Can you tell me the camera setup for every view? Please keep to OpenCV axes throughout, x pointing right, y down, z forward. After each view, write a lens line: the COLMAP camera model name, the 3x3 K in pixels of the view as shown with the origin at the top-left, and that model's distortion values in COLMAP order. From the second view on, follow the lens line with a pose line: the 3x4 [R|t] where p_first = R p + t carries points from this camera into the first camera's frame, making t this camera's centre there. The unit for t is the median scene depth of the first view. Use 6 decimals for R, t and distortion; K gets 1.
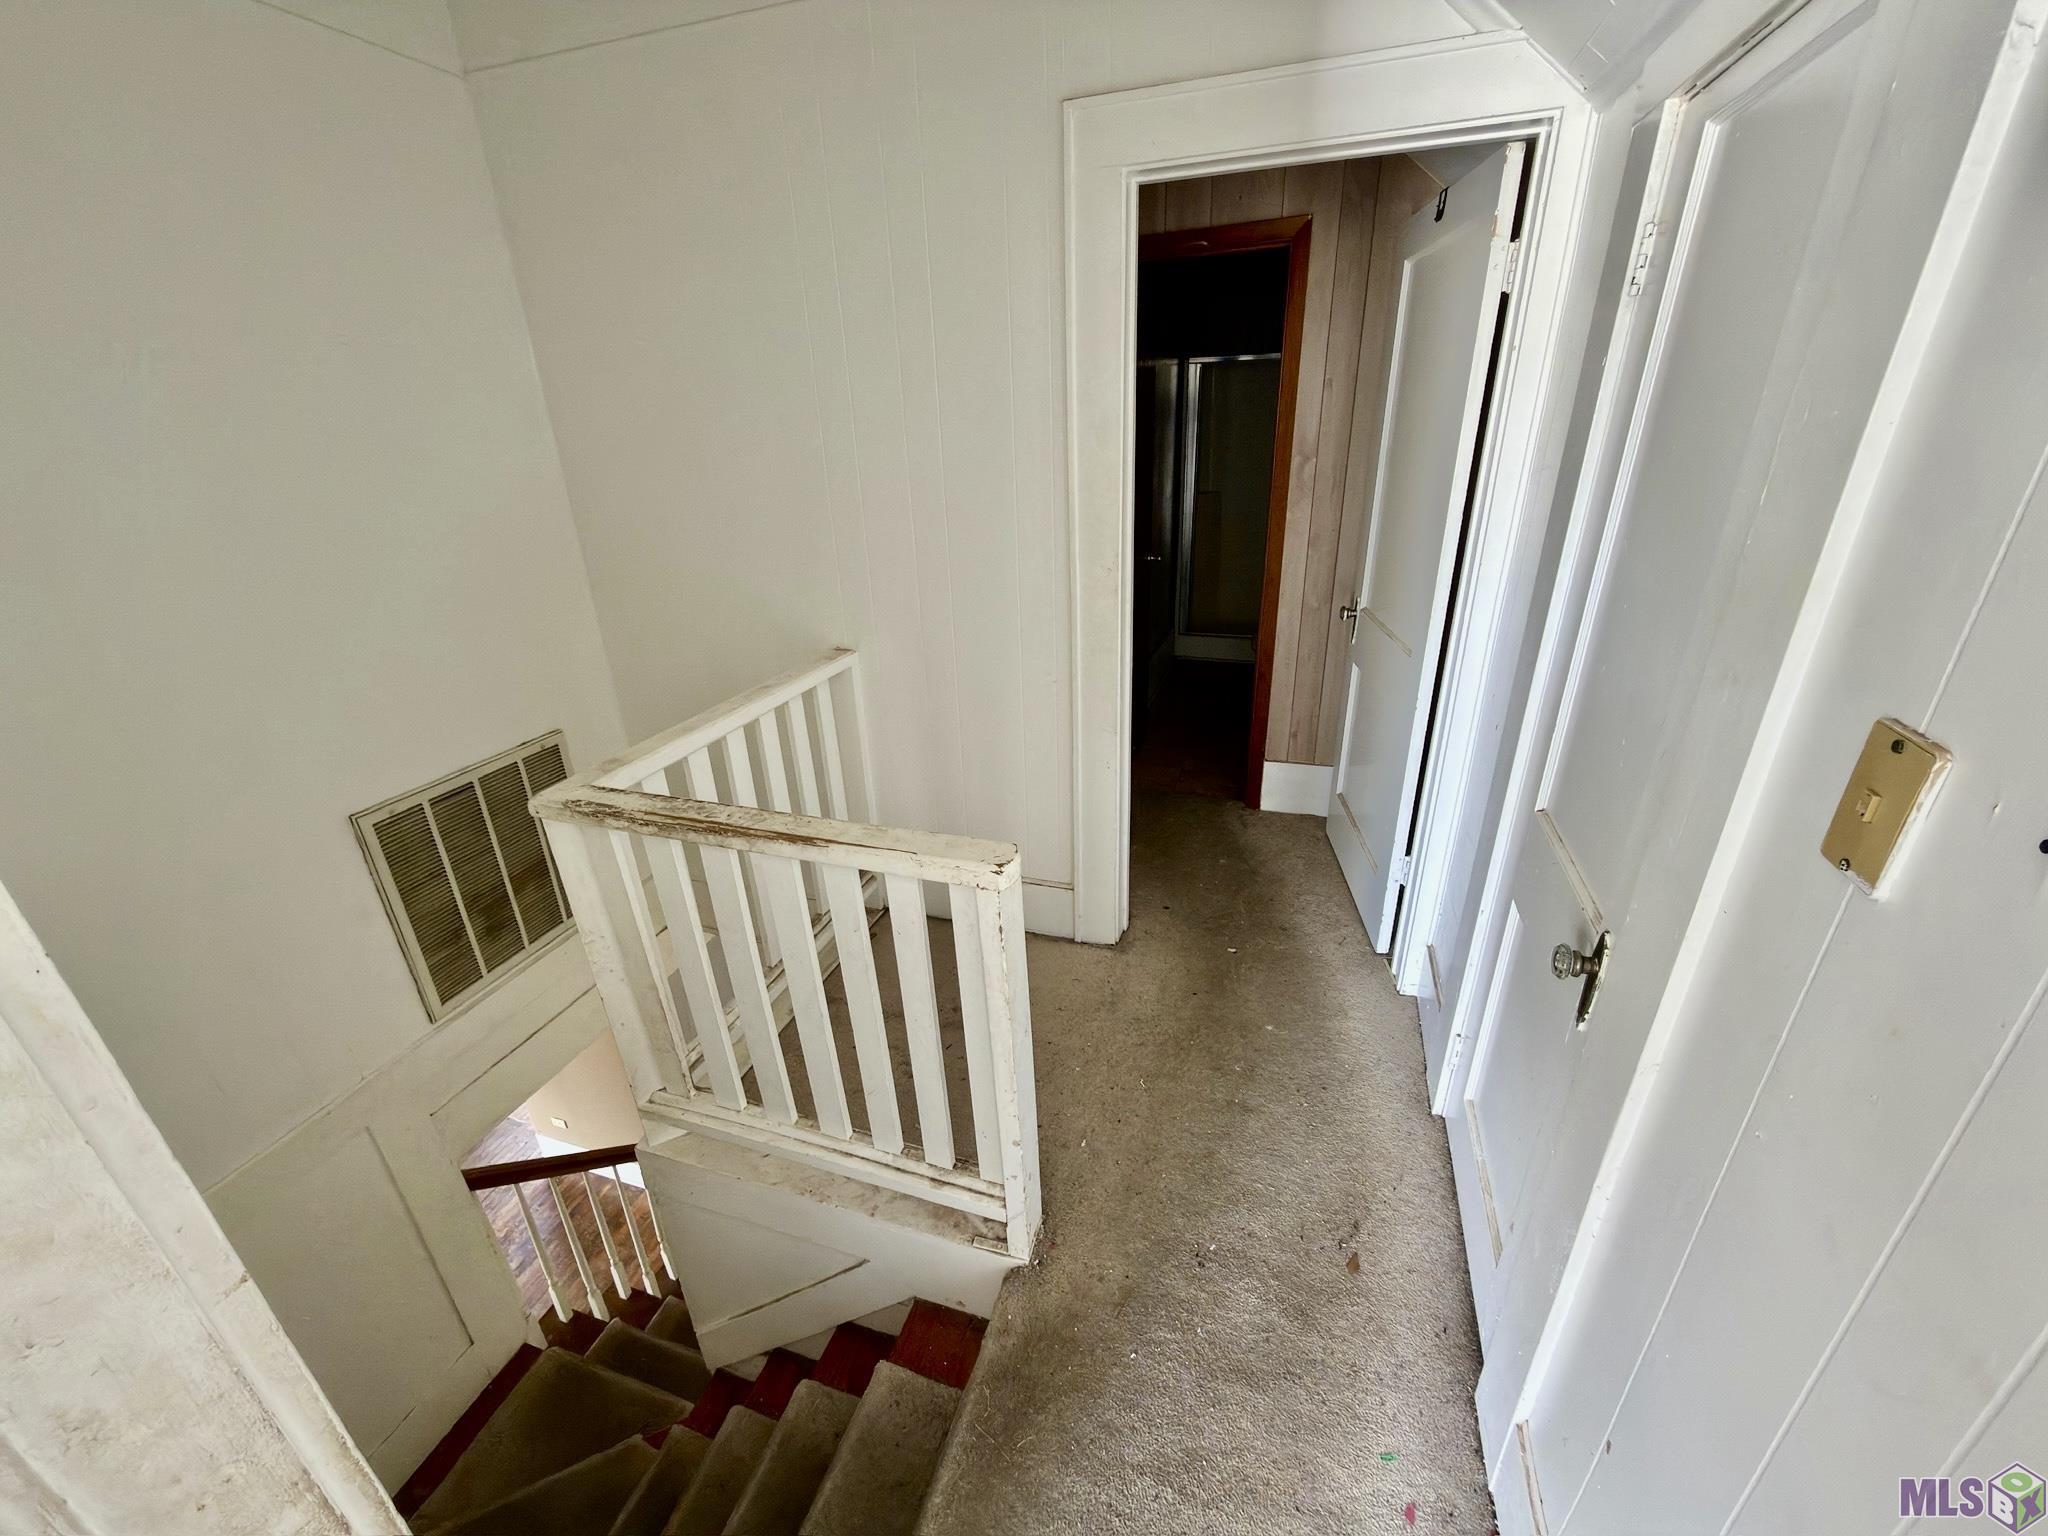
lens RADIAL K [[819.0, 0, 1028.0], [0, 819.0, 768.5], [0, 0, 1]] dist [0.001147, 0.001668]
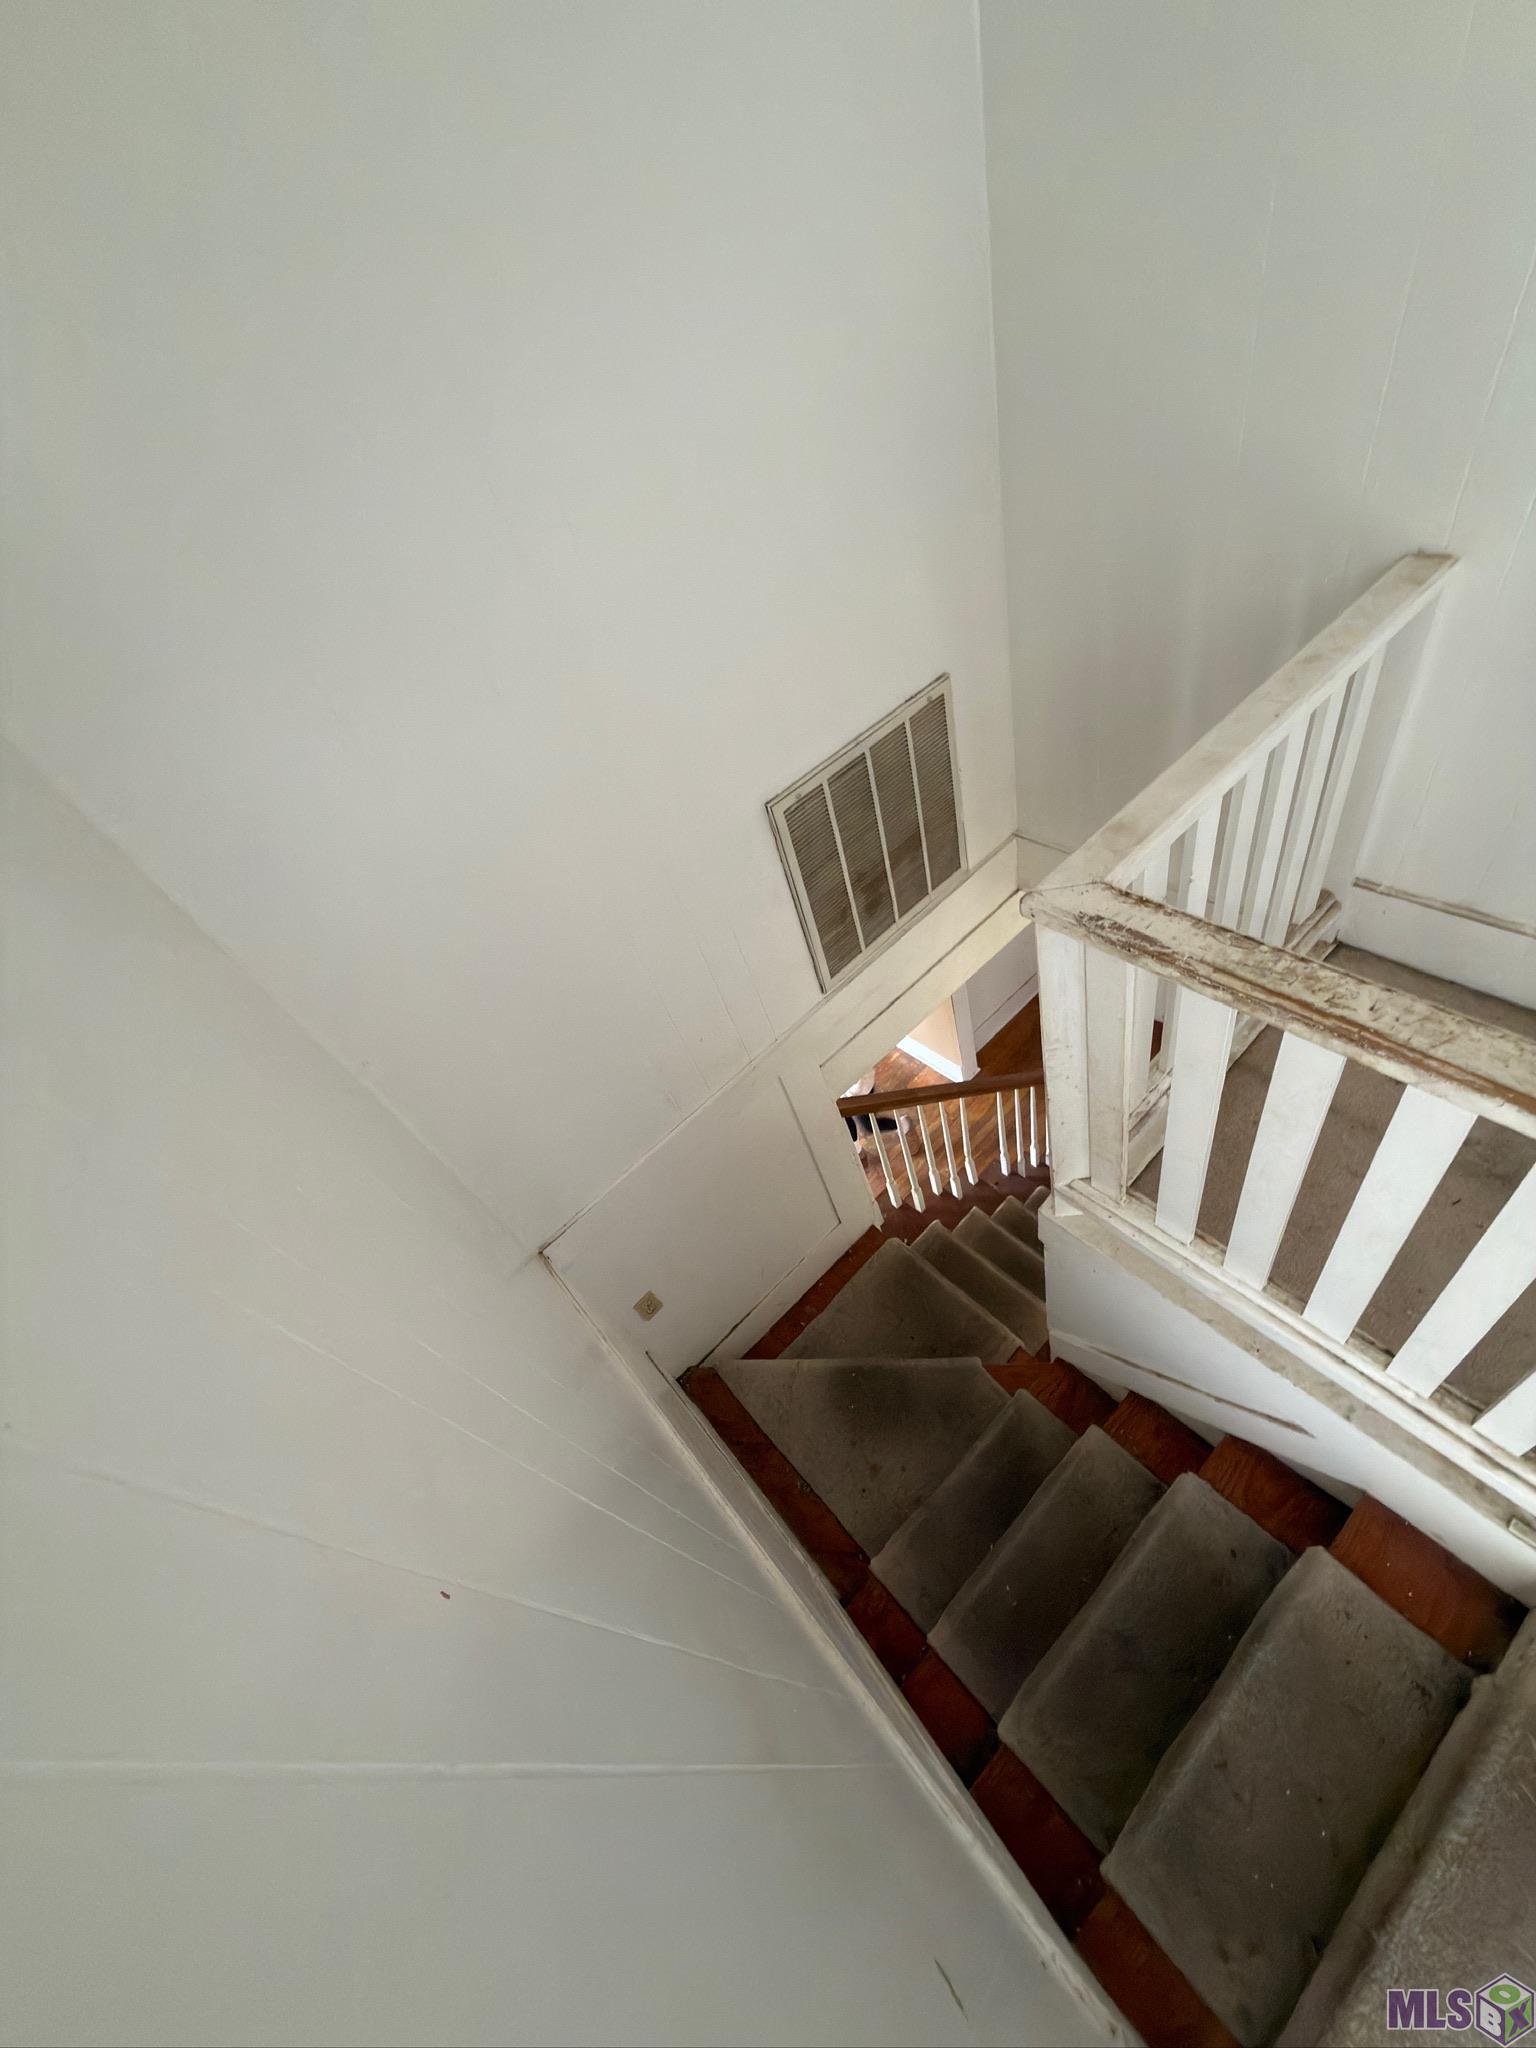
lens RADIAL K [[819.0, 0, 767.8], [0, 819.0, 1030.0], [0, 0, 1]] dist [0.001147, 0.001668]
pose [[0.841025, 0.240781, -0.484461, -0.272788], [0.020054, 0.881006, 0.472680, -0.140214], [0.540625, -0.407251, 0.736119, 0.180807]]
